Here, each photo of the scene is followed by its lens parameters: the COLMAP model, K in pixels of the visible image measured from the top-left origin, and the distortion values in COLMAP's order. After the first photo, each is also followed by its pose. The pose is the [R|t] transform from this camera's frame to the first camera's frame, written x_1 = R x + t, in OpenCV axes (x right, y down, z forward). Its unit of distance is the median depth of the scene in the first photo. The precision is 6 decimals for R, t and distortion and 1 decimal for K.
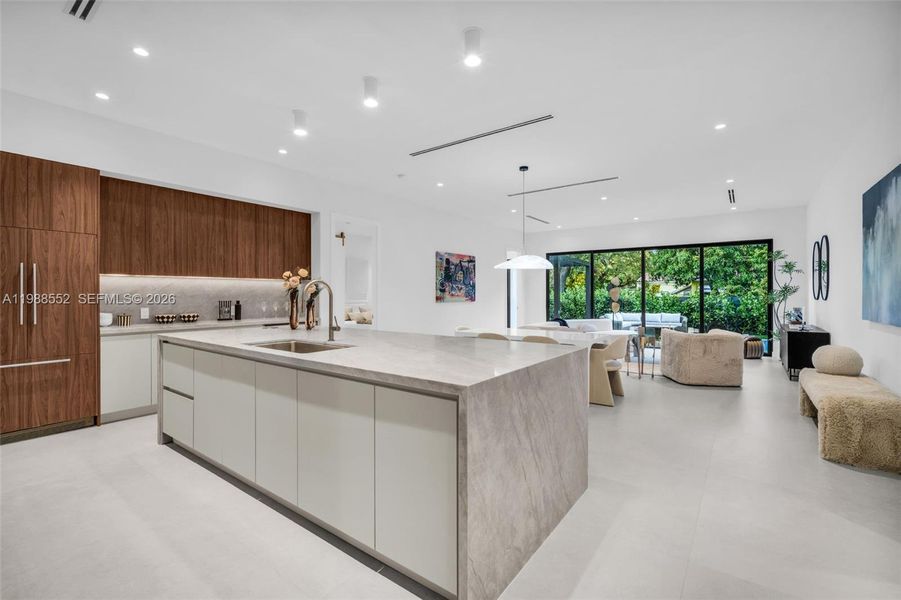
lens RADIAL K [[396.0, 0, 447.8], [0, 396.0, 294.2], [0, 0, 1]] dist [0.000580, 0.001392]
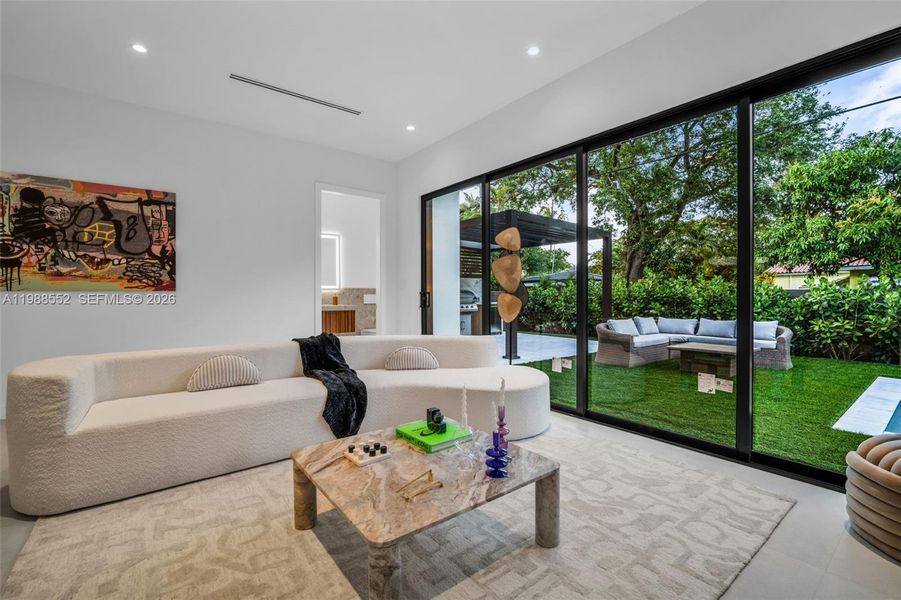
lens RADIAL K [[396.0, 0, 455.3], [0, 396.0, 297.3], [0, 0, 1]] dist [0.000580, 0.001392]
pose [[0.965519, -0.002472, -0.260322, 0.507604], [0.002963, 0.999994, 0.001493, 0.025598], [0.260317, -0.002213, 0.965521, 0.647264]]
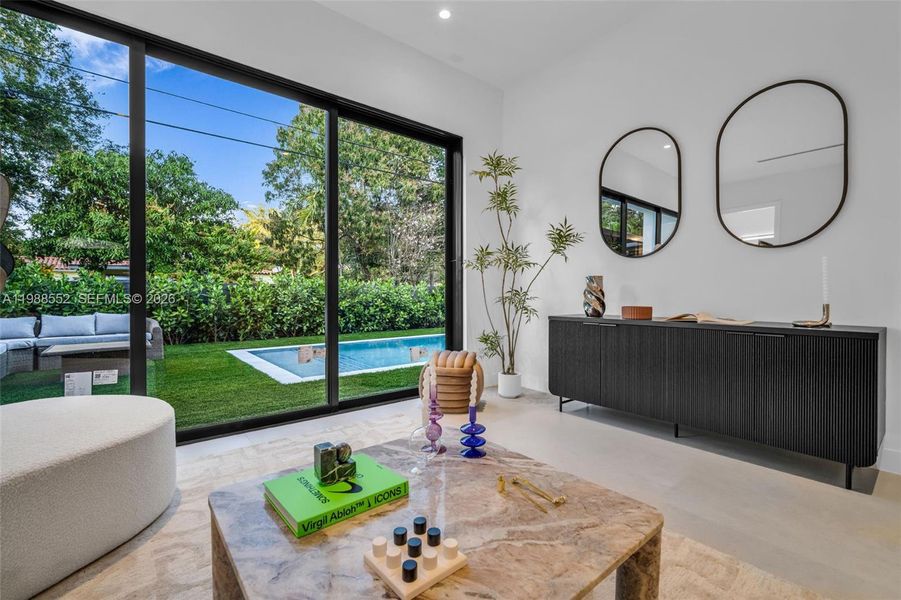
lens RADIAL K [[396.0, 0, 453.8], [0, 396.0, 296.8], [0, 0, 1]] dist [0.000580, 0.001392]
pose [[0.237132, -0.009634, 0.971430, 0.321722], [0.008031, 0.999936, 0.007956, 0.043893], [-0.971444, 0.005915, 0.237195, 0.800450]]
